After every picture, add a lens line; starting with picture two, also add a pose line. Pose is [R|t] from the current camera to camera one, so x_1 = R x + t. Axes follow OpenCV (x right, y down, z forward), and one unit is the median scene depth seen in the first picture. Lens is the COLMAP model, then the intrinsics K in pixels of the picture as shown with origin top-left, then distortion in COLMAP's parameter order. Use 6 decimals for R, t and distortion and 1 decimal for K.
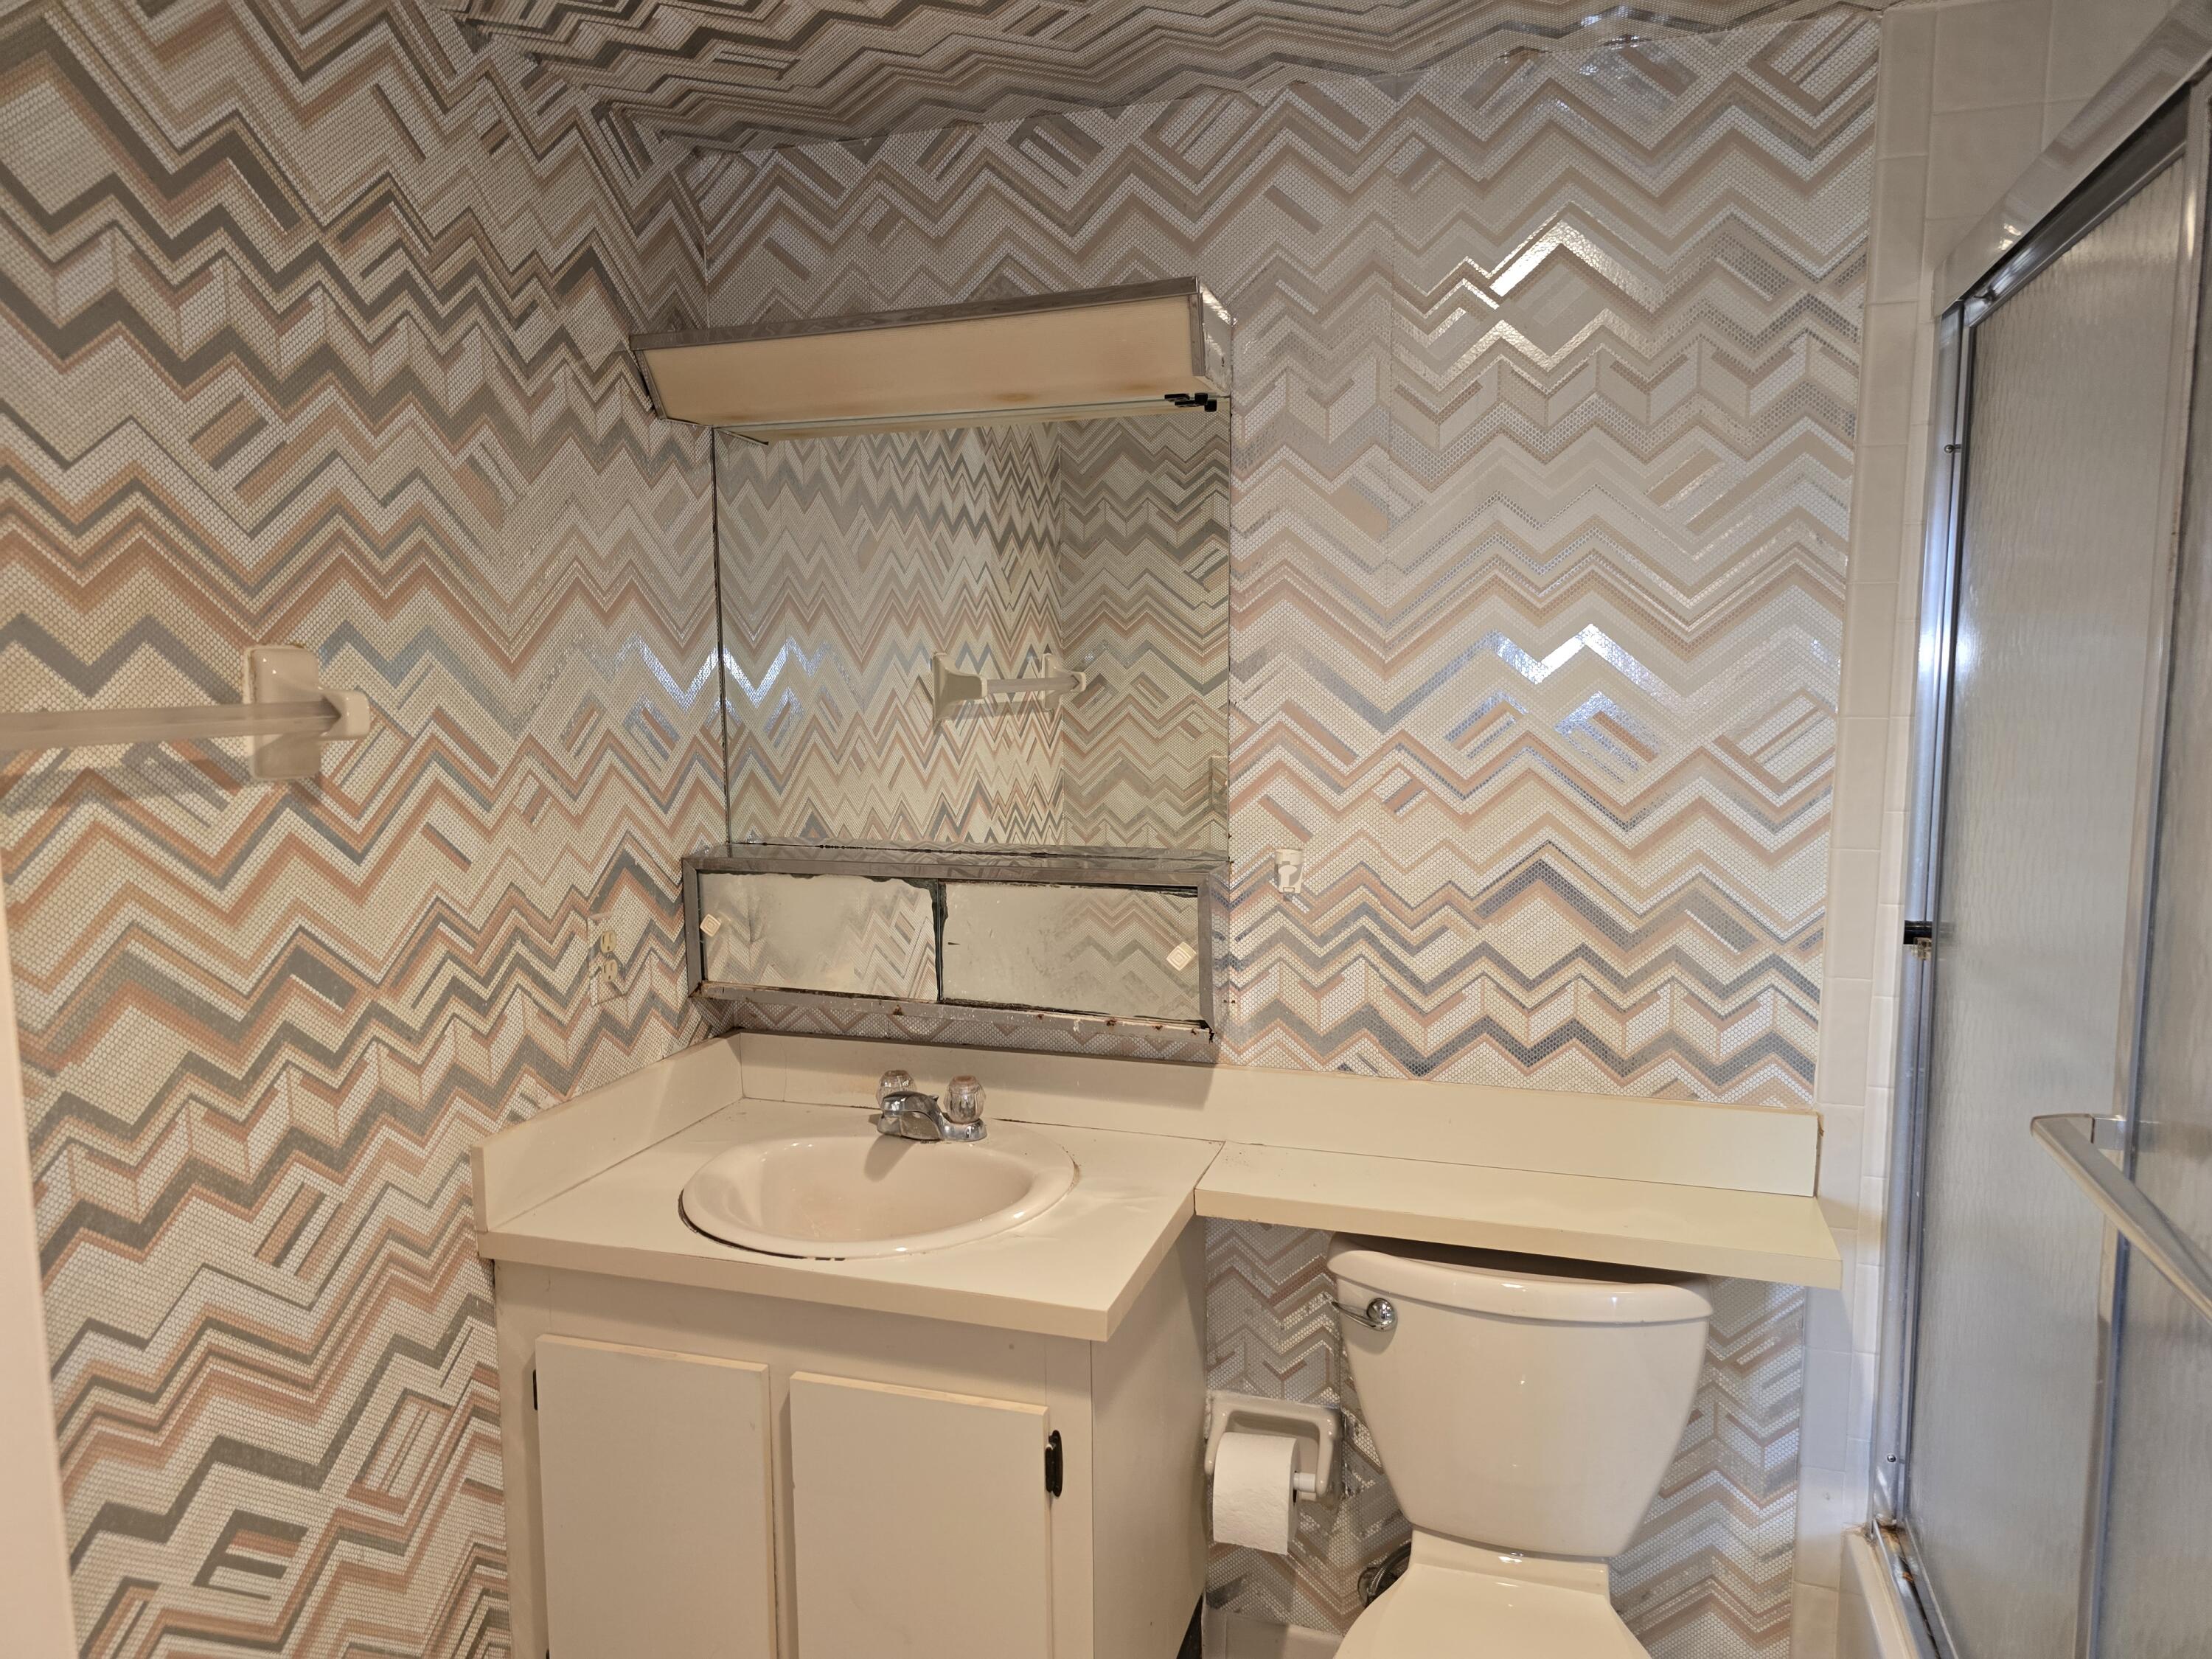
lens RADIAL K [[1475.3, 0, 1123.0], [0, 1475.3, 833.2], [0, 0, 1]] dist [0.040638, -0.046444]
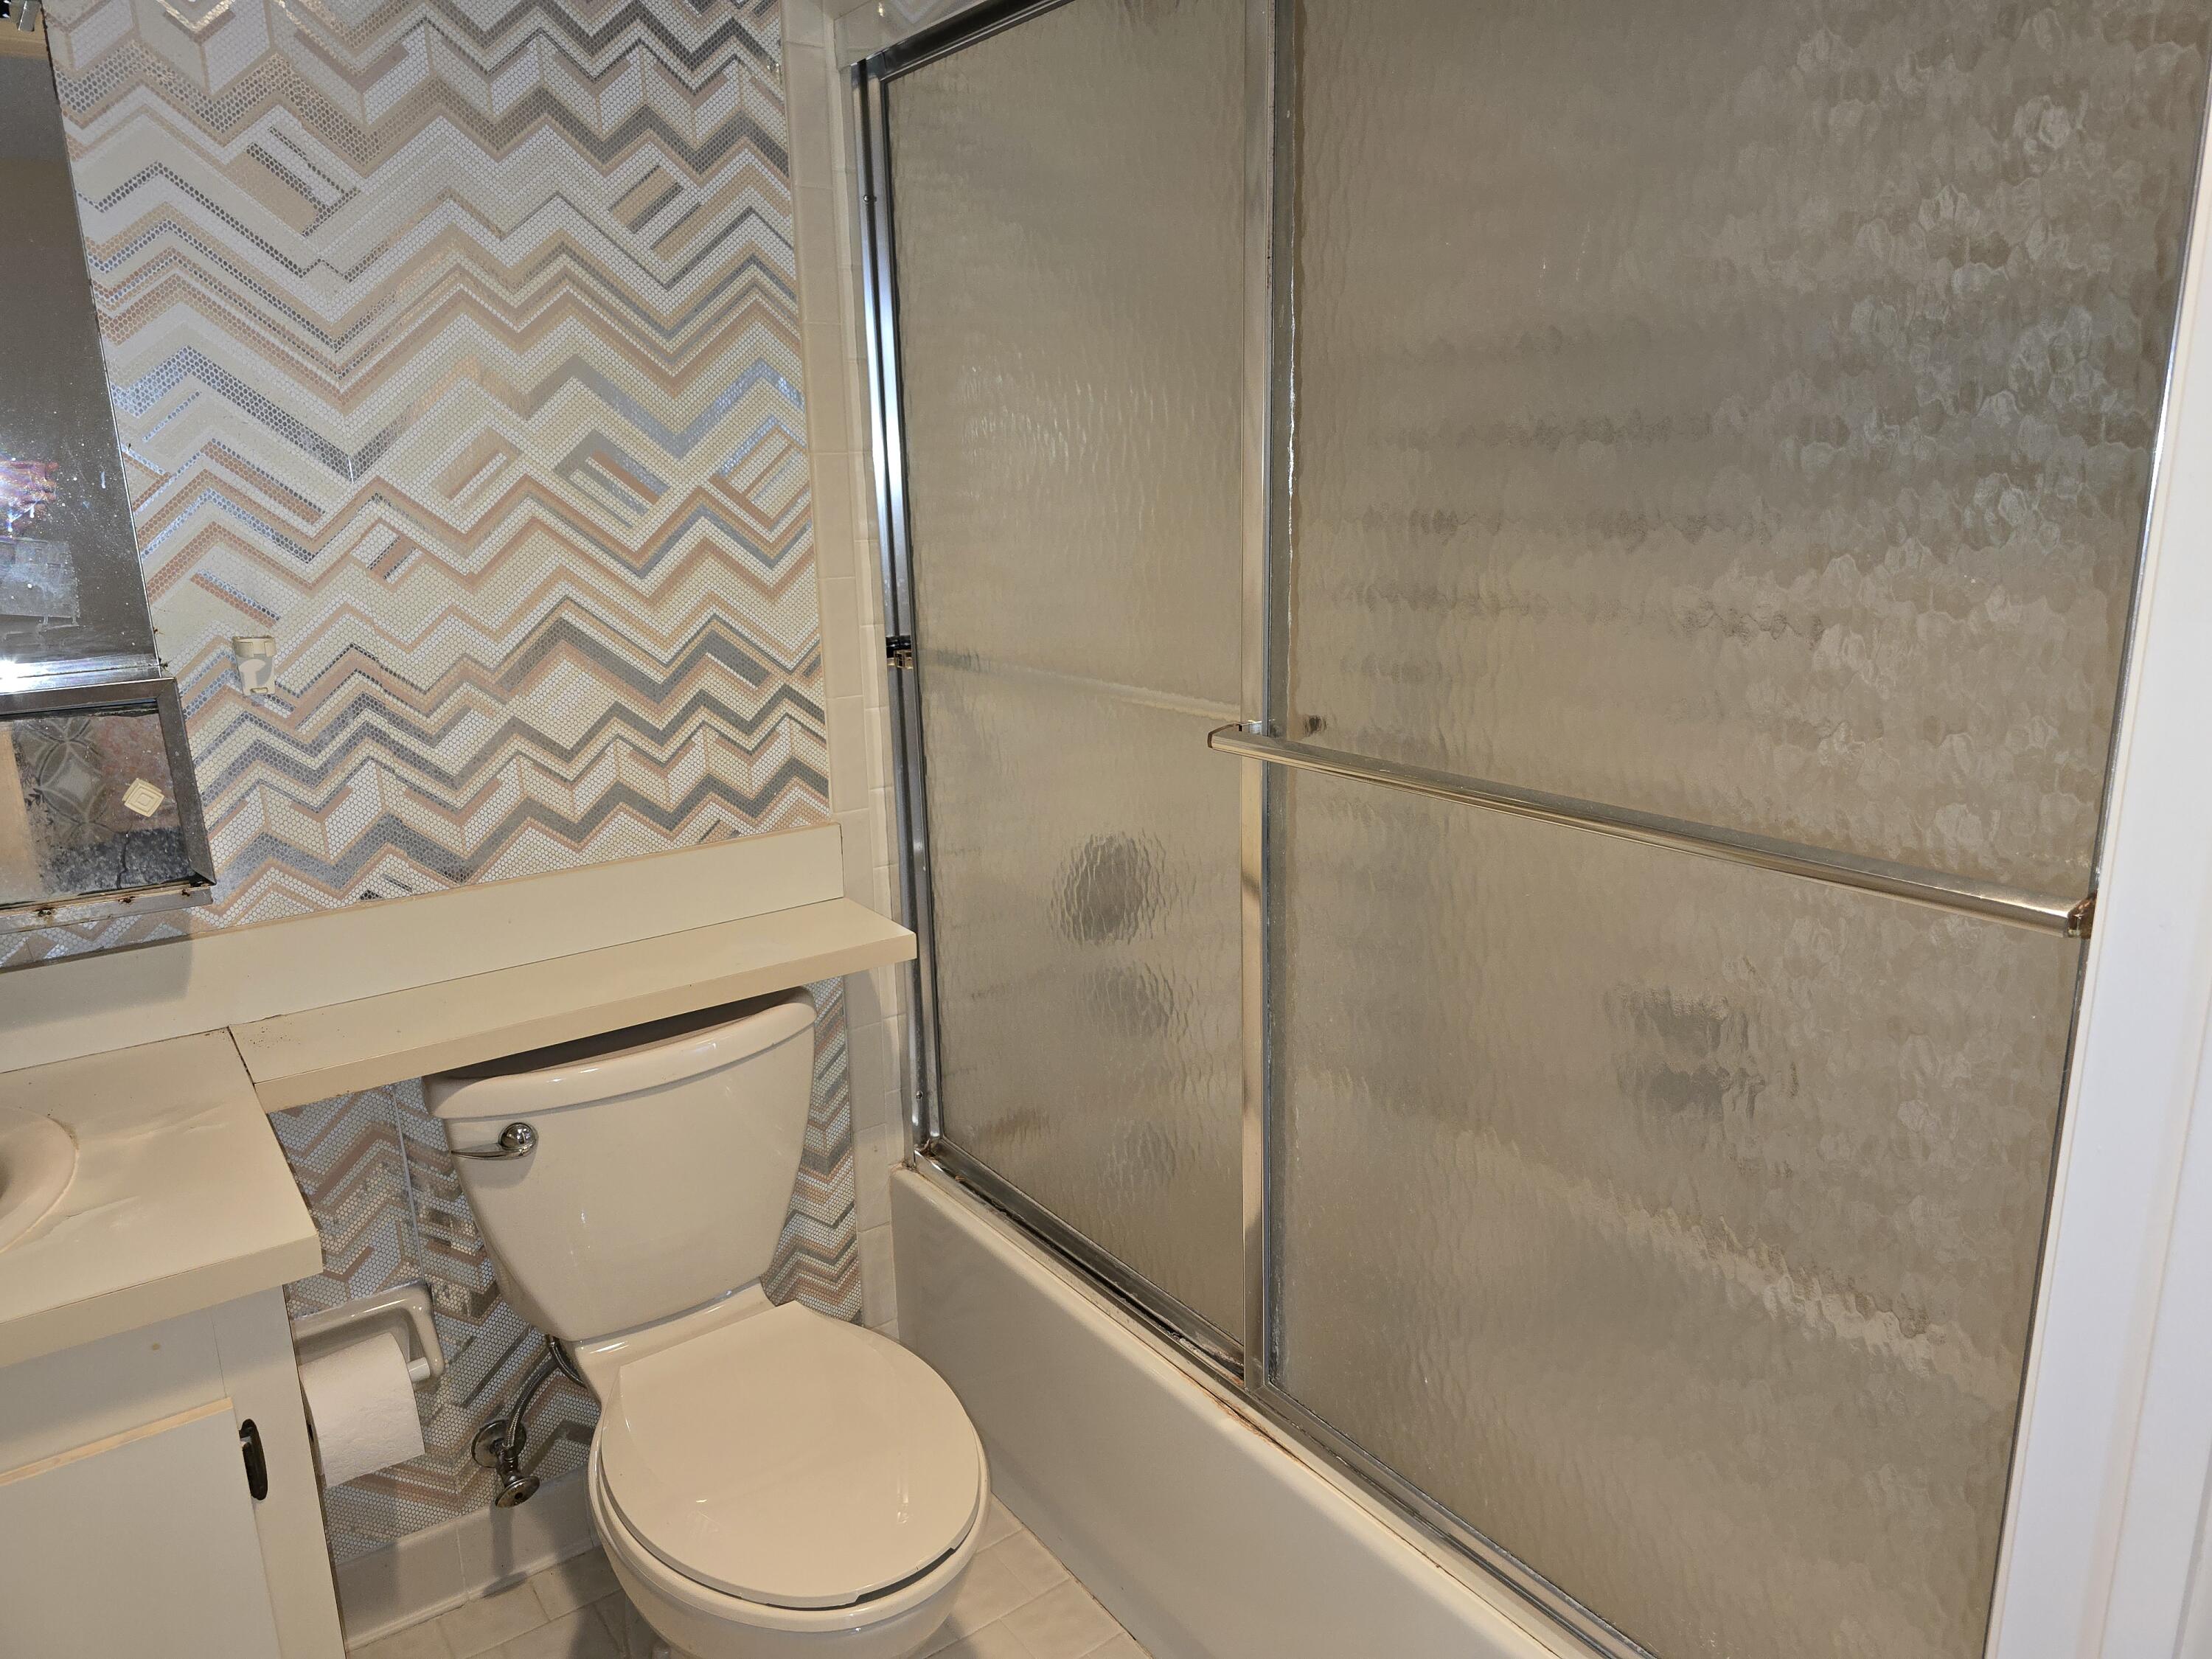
lens RADIAL K [[1475.3, 0, 1123.0], [0, 1475.3, 833.2], [0, 0, 1]] dist [0.040638, -0.046444]
pose [[0.585615, -0.209335, 0.783092, -0.259858], [0.109703, 0.977658, 0.179307, 0.021563], [-0.803131, -0.019097, 0.595496, 0.166520]]
